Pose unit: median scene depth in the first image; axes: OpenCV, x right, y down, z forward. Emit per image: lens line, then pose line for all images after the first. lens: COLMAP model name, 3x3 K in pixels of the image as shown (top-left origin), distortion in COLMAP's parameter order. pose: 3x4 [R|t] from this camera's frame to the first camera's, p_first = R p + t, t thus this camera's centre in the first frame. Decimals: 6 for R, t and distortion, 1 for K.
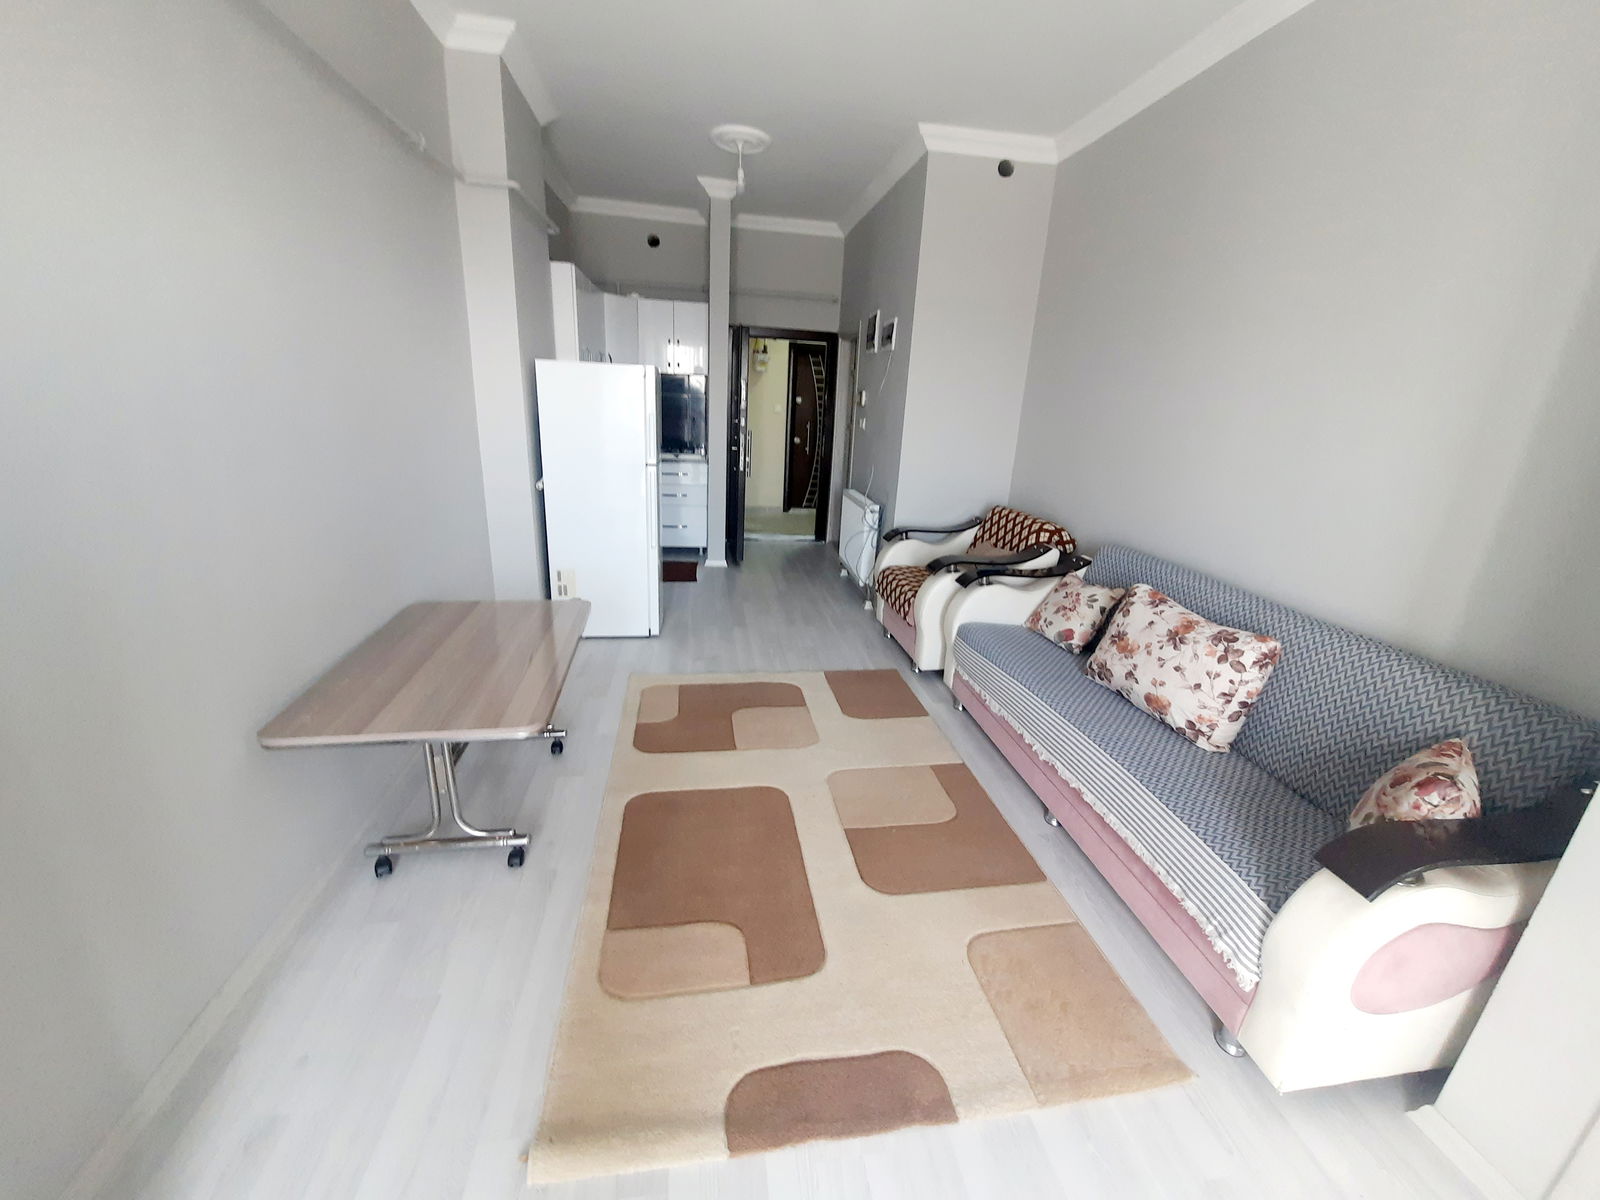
lens RADIAL K [[632.9, 0, 802.5], [0, 632.9, 589.5], [0, 0, 1]] dist [-0.010886, 0.000604]
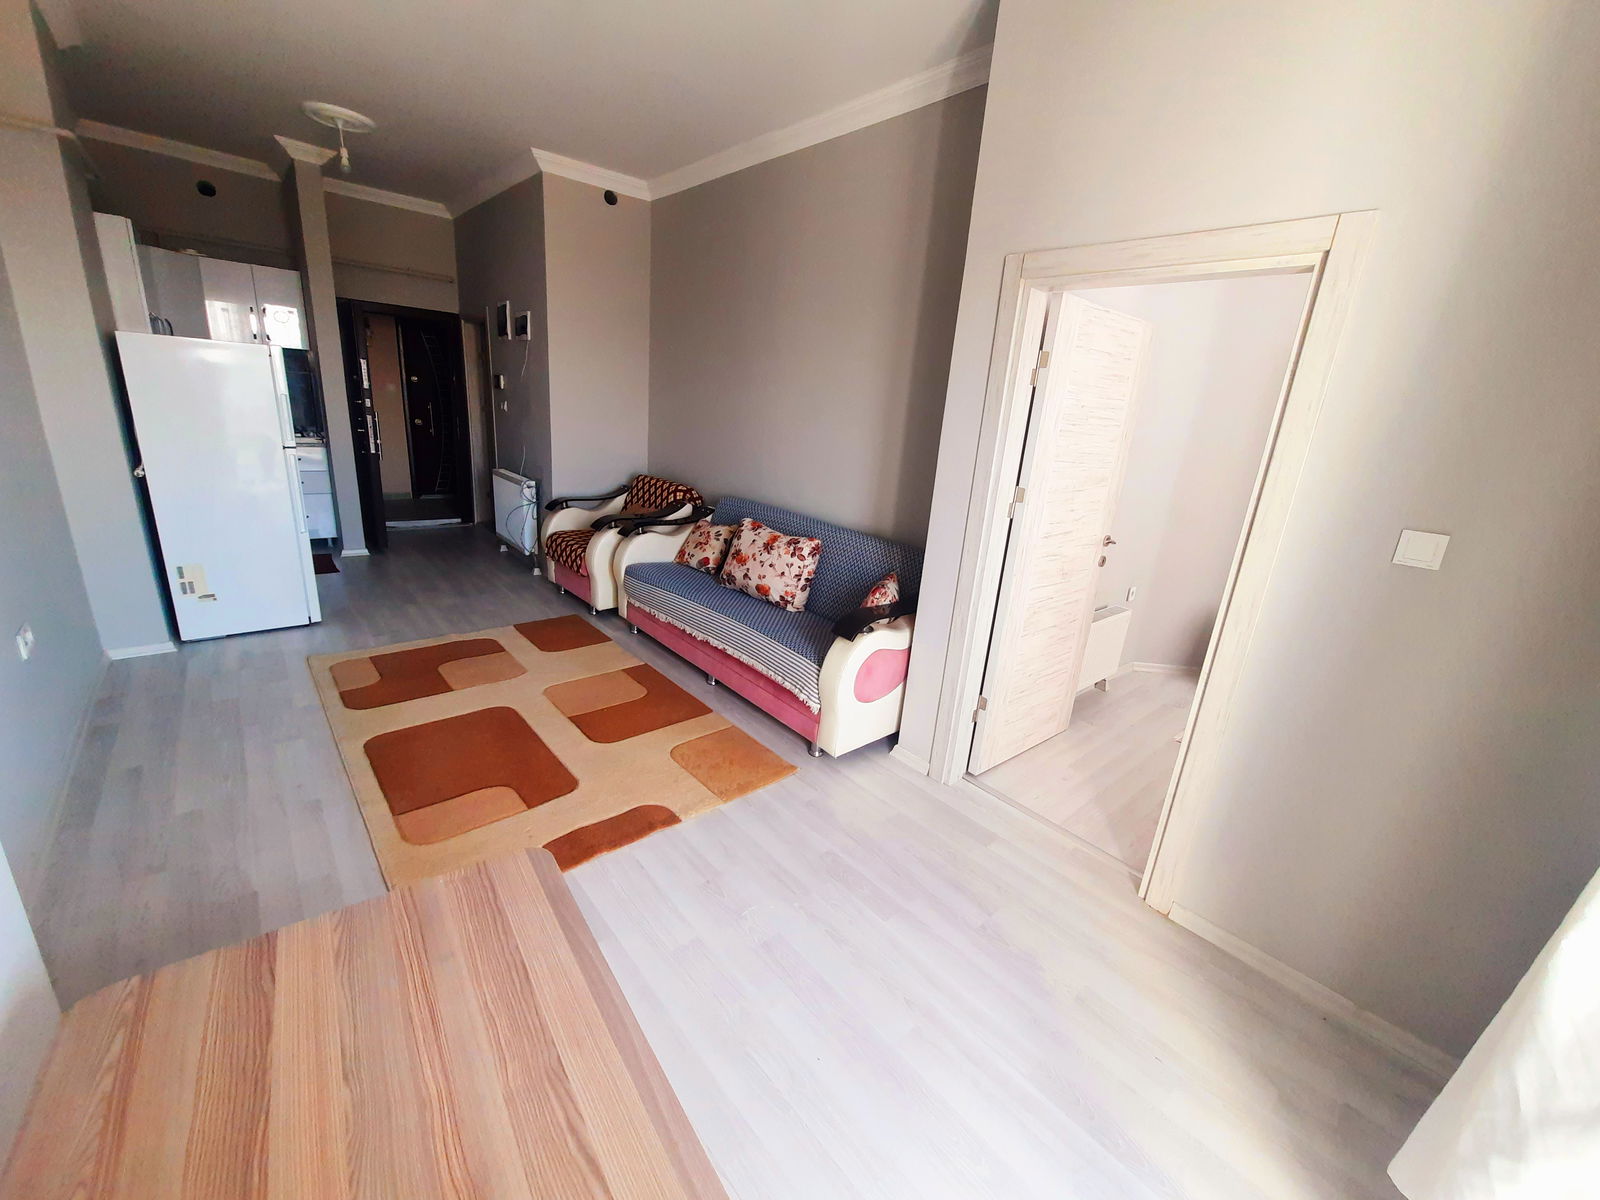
lens RADIAL K [[638.6, 0, 806.5], [0, 638.6, 593.7], [0, 0, 1]] dist [-0.007967, 0.000185]
pose [[0.843239, -0.138413, 0.519413, -0.120557], [0.121995, 0.990344, 0.065853, 0.068488], [-0.523512, 0.007836, 0.851982, -0.285614]]
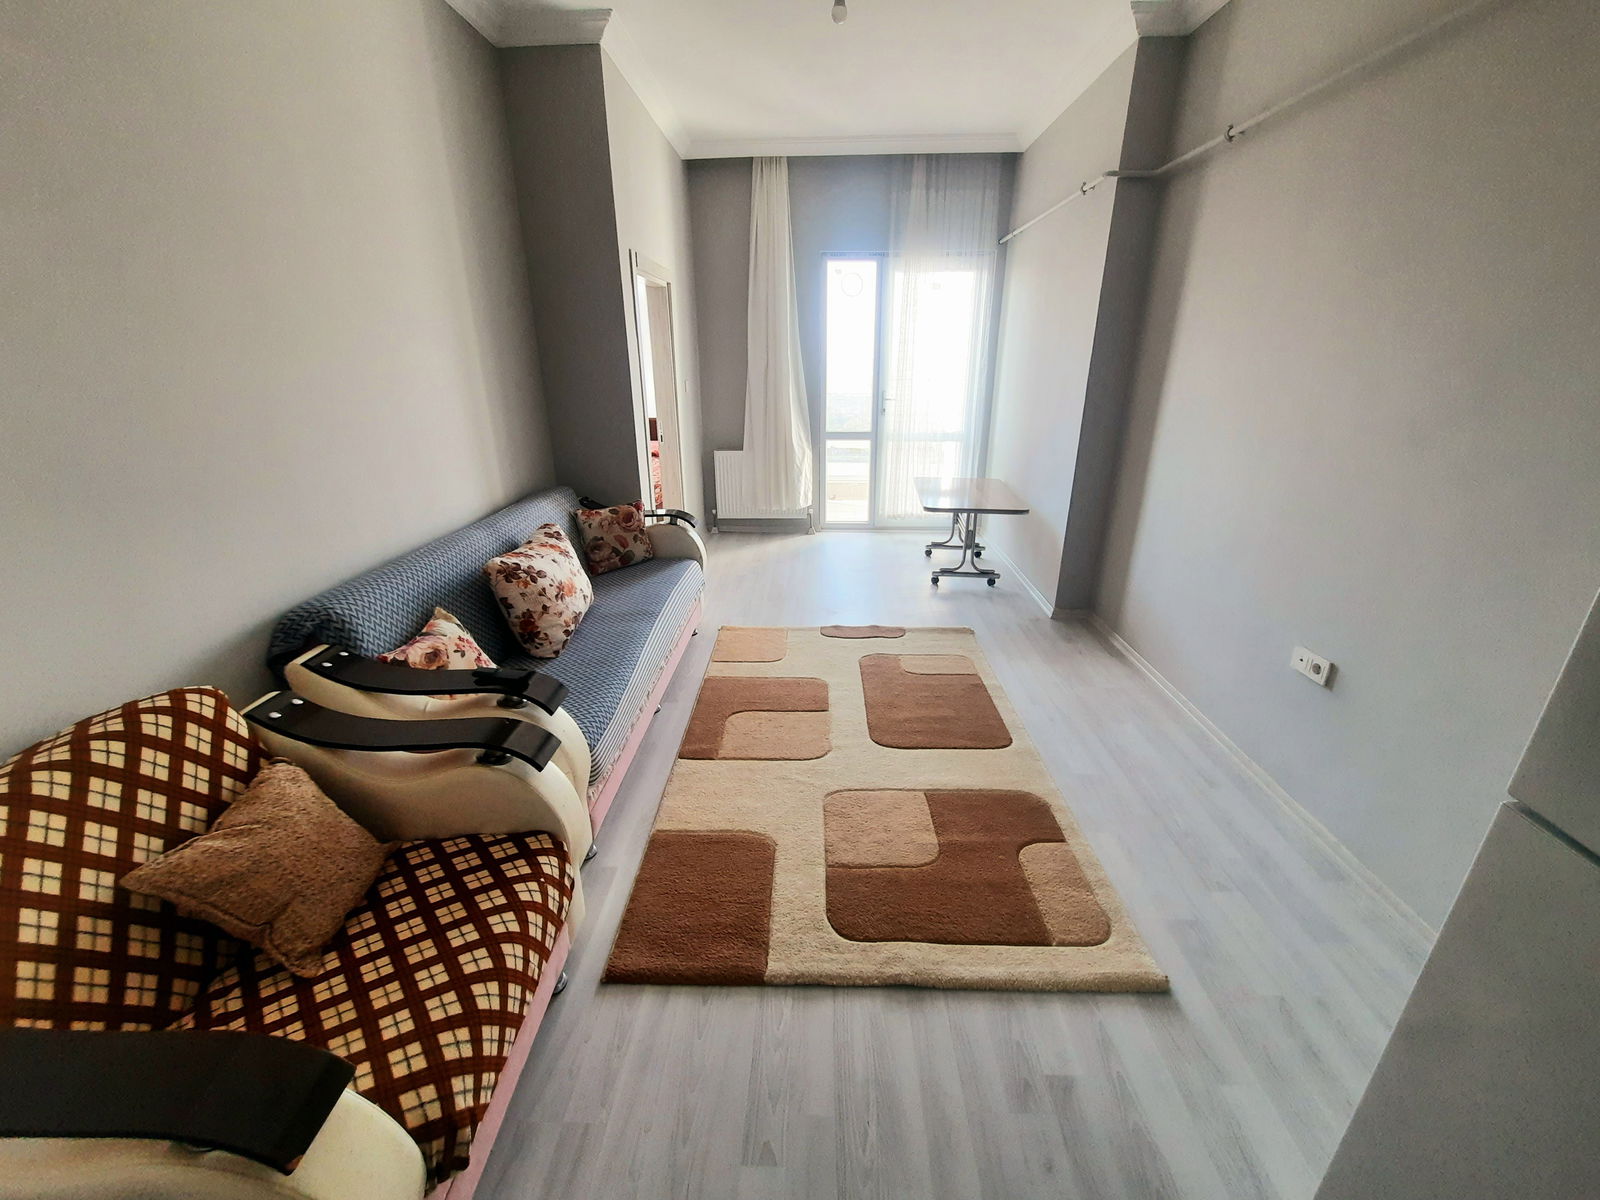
lens RADIAL K [[632.9, 0, 802.5], [0, 632.9, 589.5], [0, 0, 1]] dist [-0.010886, 0.000604]
pose [[-0.980866, -0.107210, 0.162507, -0.043106], [0.016151, 0.787026, 0.616708, -0.424410], [-0.194014, 0.607533, -0.770235, 1.309098]]
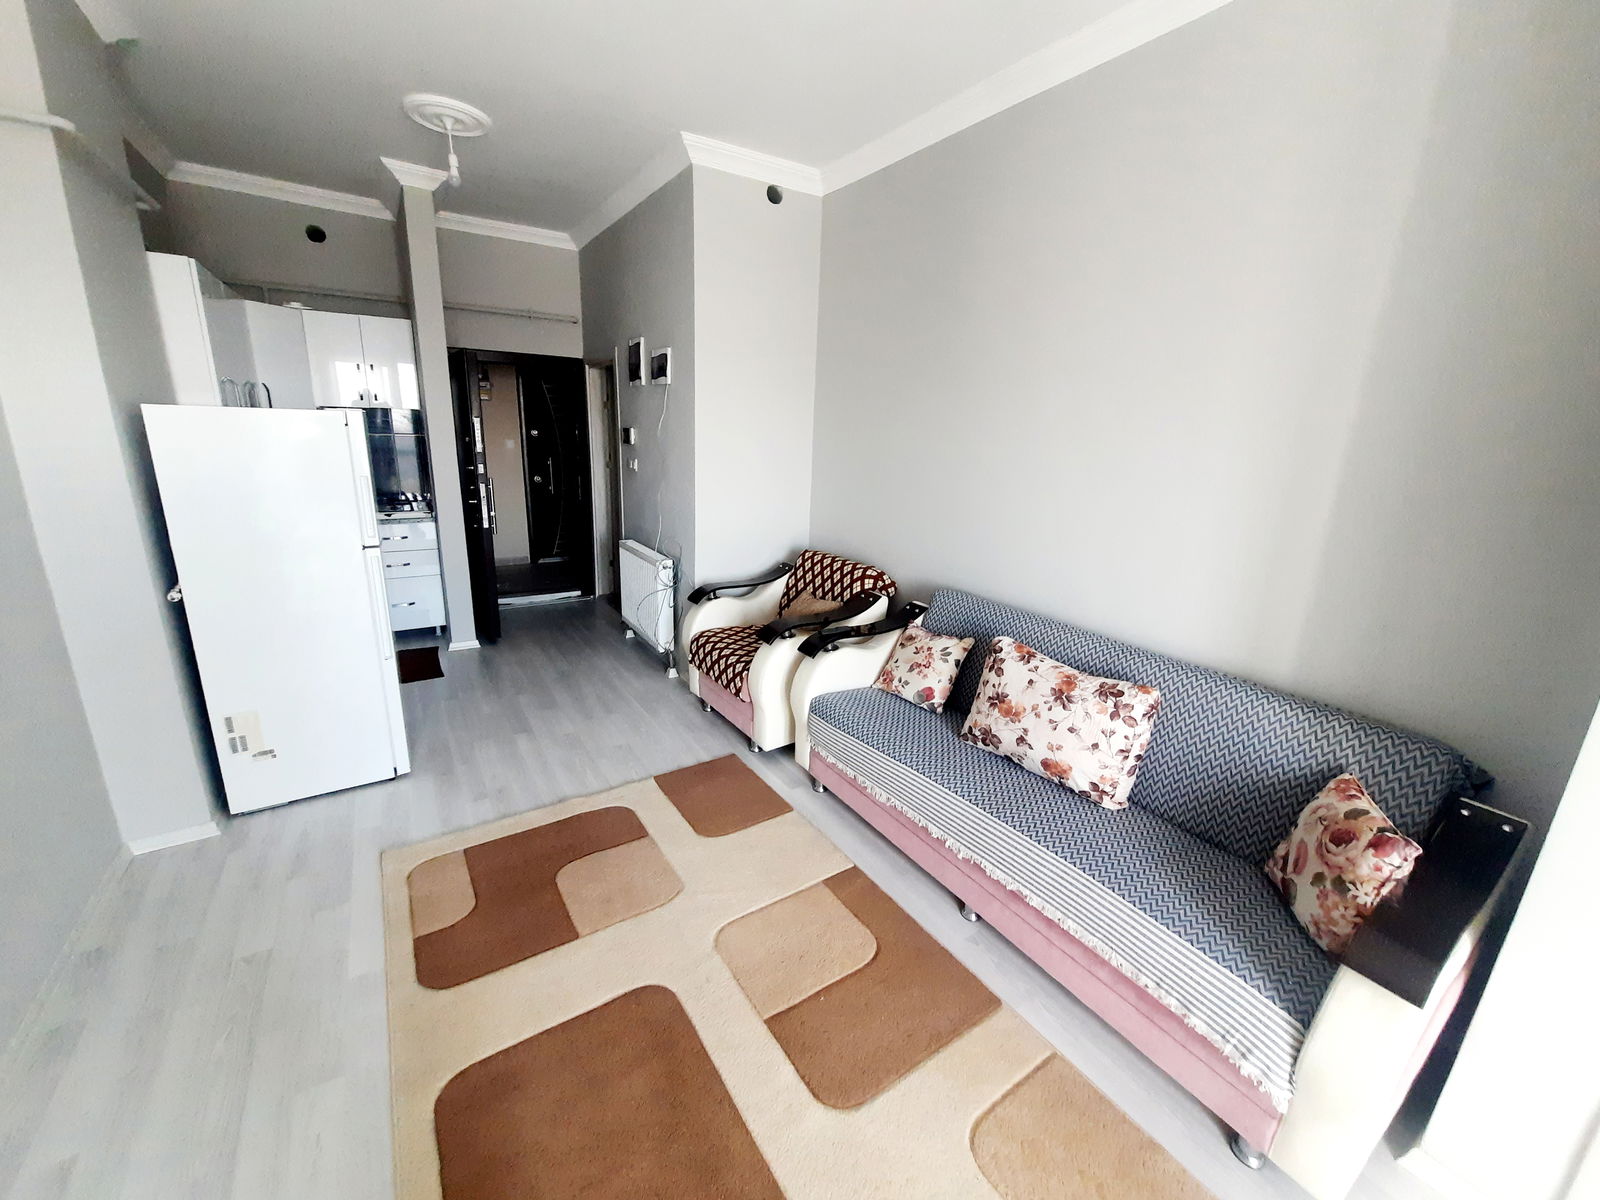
lens RADIAL K [[632.9, 0, 802.5], [0, 632.9, 589.5], [0, 0, 1]] dist [-0.010886, 0.000604]
pose [[0.910782, -0.121618, 0.394570, -0.092429], [0.131361, 0.991332, 0.002338, -0.097797], [-0.391434, 0.049702, 0.918863, 0.177815]]
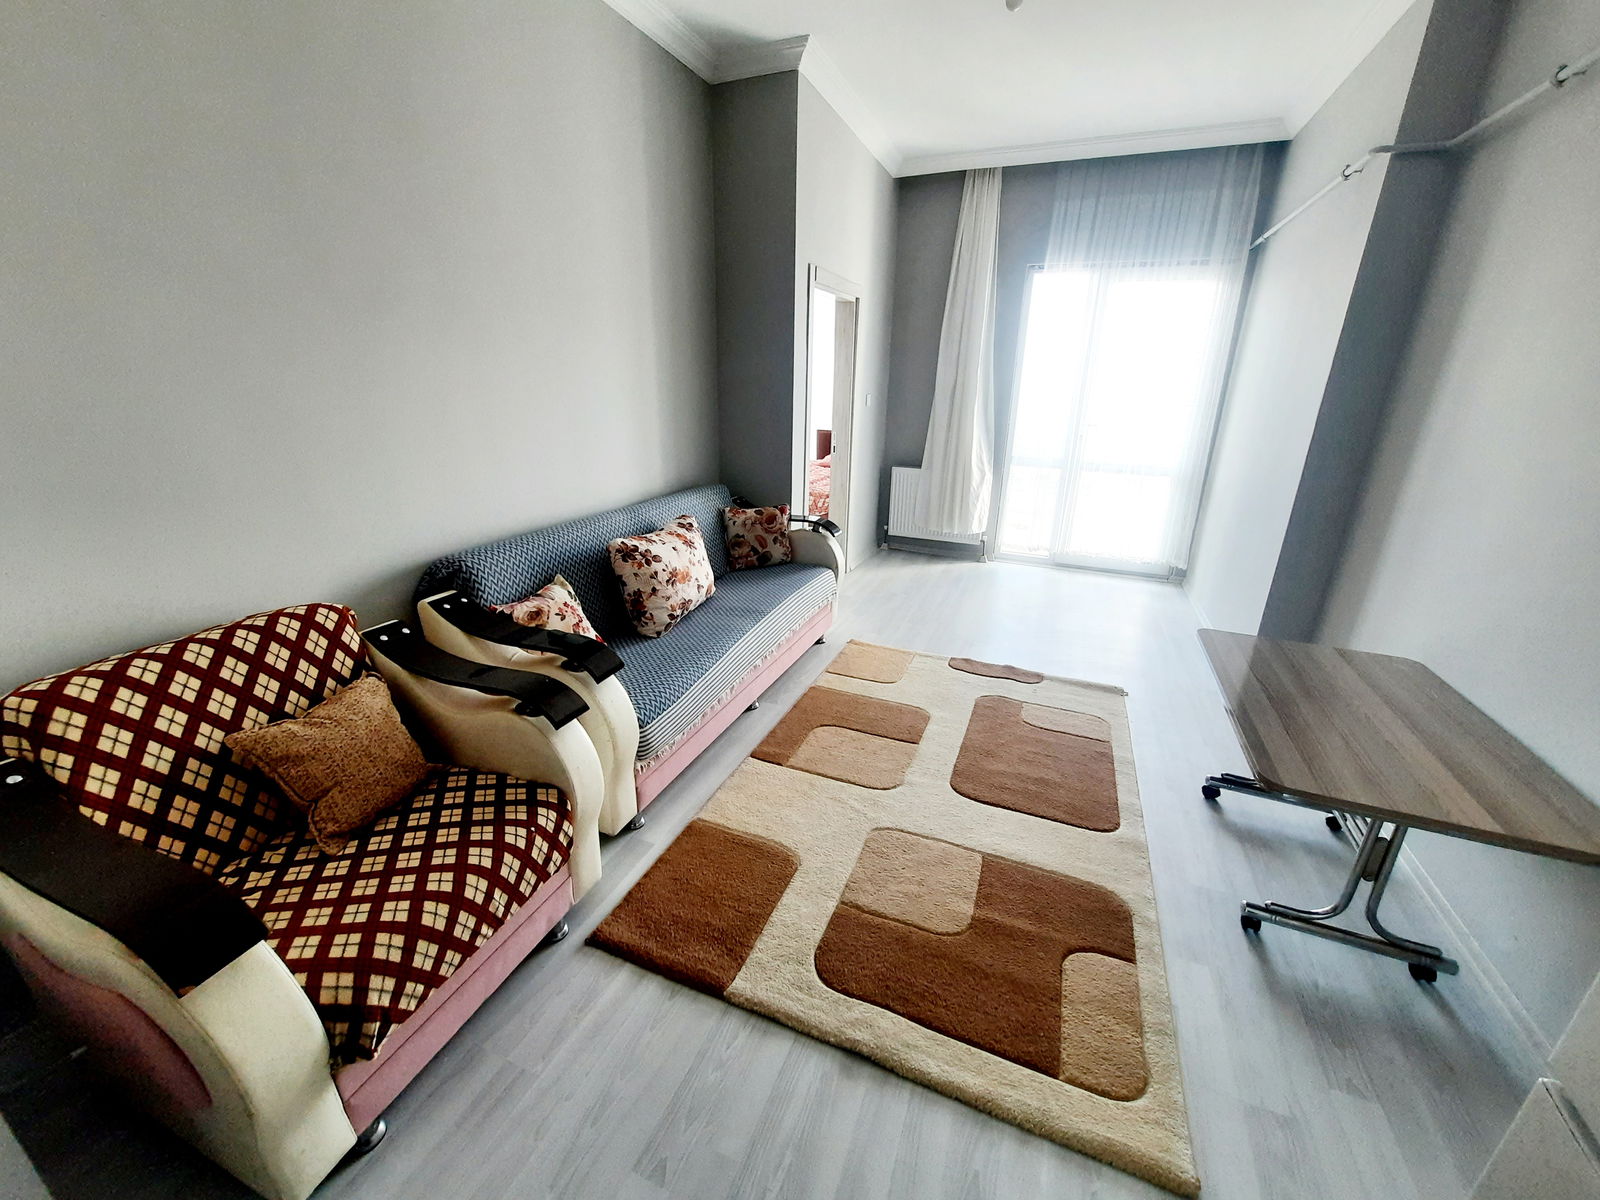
lens RADIAL K [[629.3, 0, 807.8], [0, 629.3, 591.1], [0, 0, 1]] dist [-0.004706, 0.000713]
pose [[-0.848575, -0.236468, 0.473289, -0.176140], [0.095056, 0.811863, 0.576058, -0.394508], [-0.520465, 0.533817, -0.666449, 1.239034]]
